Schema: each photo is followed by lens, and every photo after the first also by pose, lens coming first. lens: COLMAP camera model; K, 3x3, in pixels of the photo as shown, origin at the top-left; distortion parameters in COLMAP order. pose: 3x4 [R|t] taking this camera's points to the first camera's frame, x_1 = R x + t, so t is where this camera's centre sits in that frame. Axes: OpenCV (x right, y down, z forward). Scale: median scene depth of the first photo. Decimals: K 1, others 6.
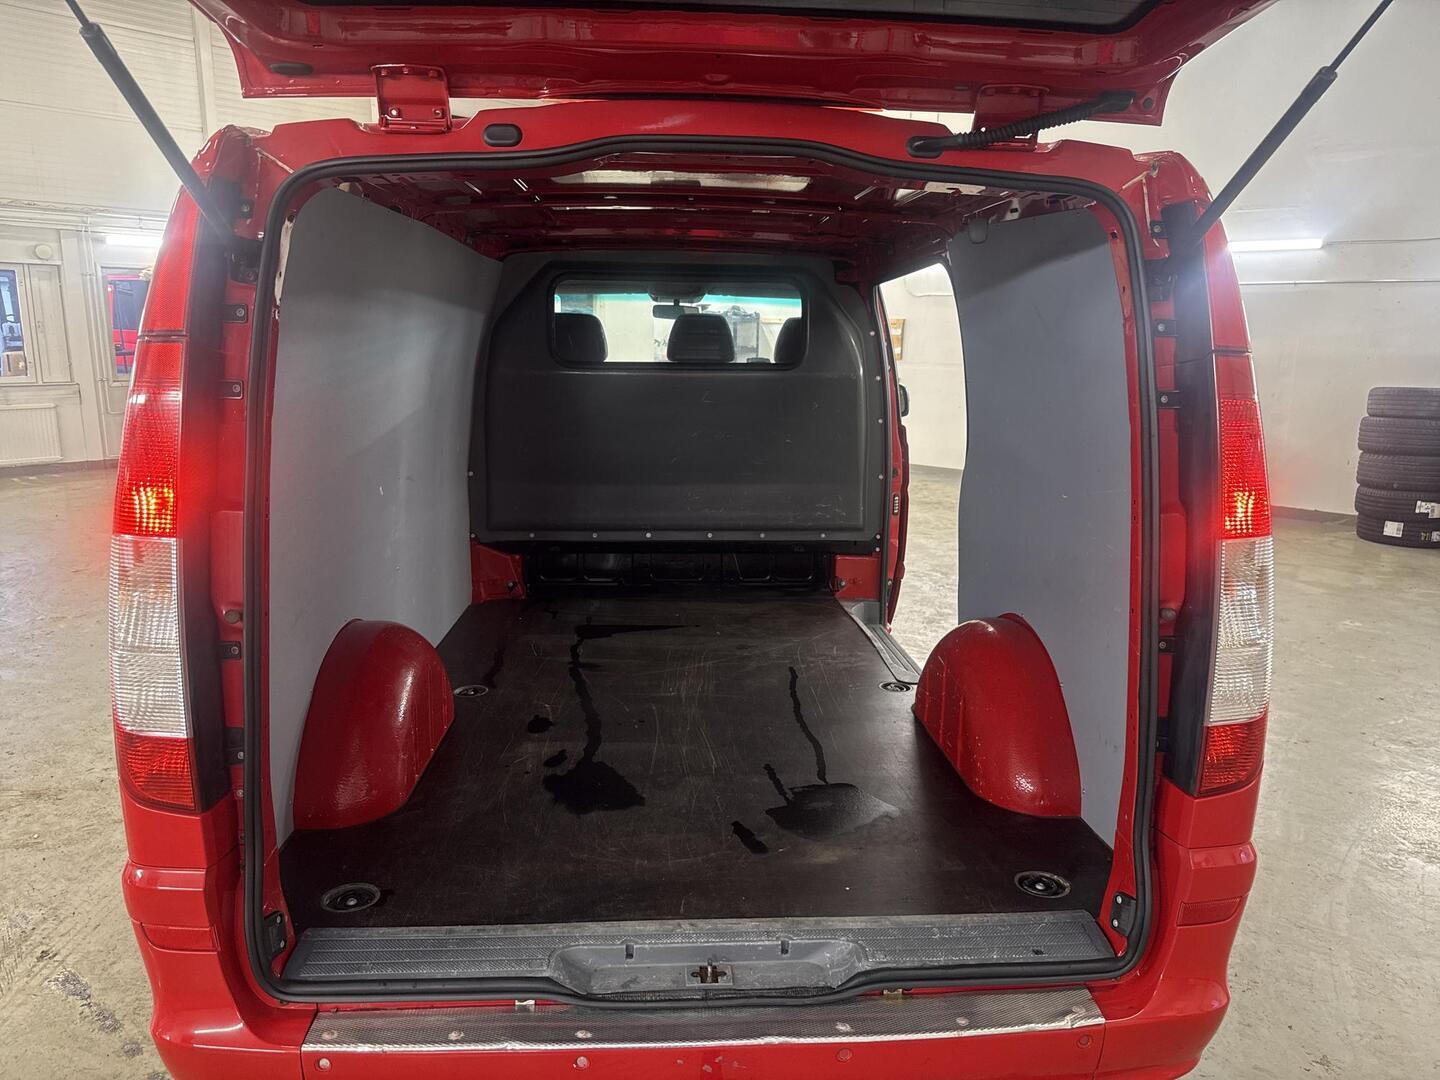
lens RADIAL K [[988.0, 0, 718.9], [0, 988.0, 503.2], [0, 0, 1]] dist [0.063161, -0.072791]
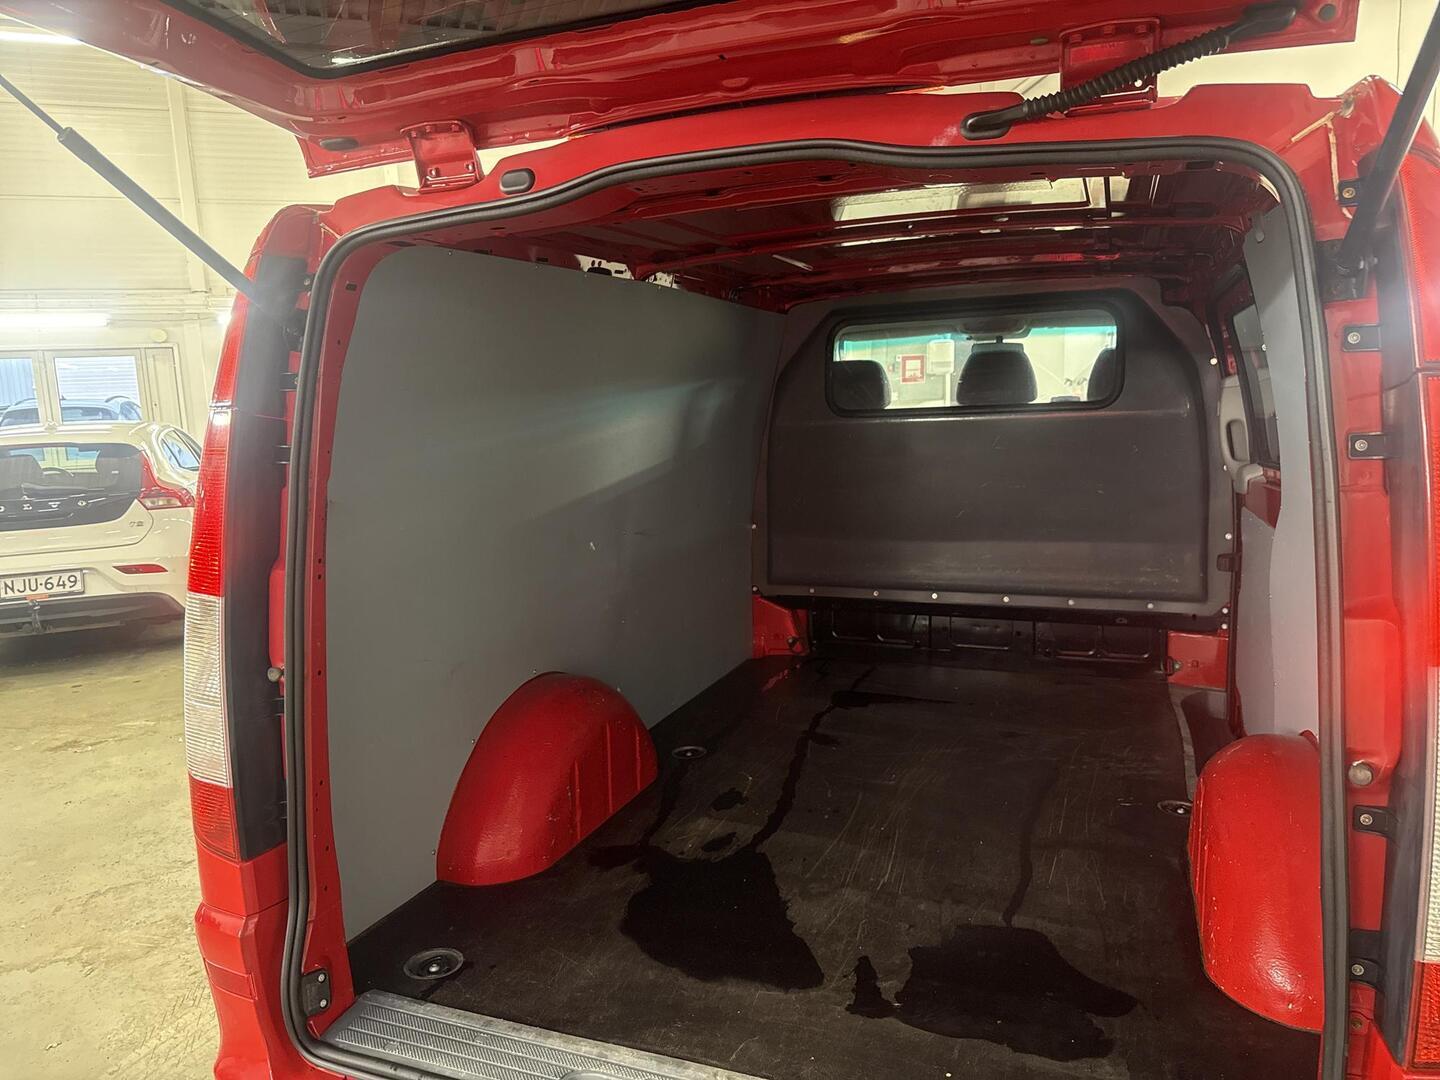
lens RADIAL K [[988.0, 0, 718.9], [0, 988.0, 503.2], [0, 0, 1]] dist [0.063161, -0.072791]
pose [[0.909628, 0.004904, -0.415395, 0.218494], [-0.024074, 0.998872, -0.040925, -0.018812], [0.414726, 0.047227, 0.908720, 0.147119]]
